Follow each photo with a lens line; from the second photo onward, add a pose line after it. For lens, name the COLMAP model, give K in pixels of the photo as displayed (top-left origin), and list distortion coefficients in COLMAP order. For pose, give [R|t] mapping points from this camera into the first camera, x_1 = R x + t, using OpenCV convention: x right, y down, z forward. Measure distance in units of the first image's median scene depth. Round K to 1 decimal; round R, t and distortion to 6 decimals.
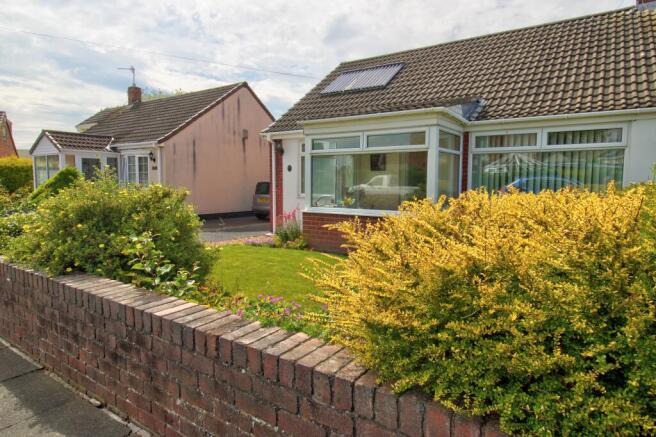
lens RADIAL K [[397.6, 0, 328.0], [0, 397.6, 218.5], [0, 0, 1]] dist [0.004052, 0.000335]
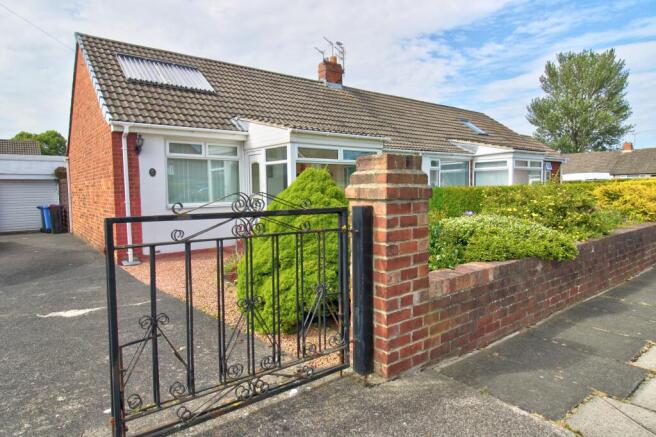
lens RADIAL K [[397.6, 0, 328.0], [0, 397.6, 218.5], [0, 0, 1]] dist [0.004052, 0.000335]
pose [[0.294776, -0.077154, 0.952447, -0.759973], [0.105061, 0.993309, 0.047948, -0.041481], [-0.949773, 0.085931, 0.300909, 0.473919]]
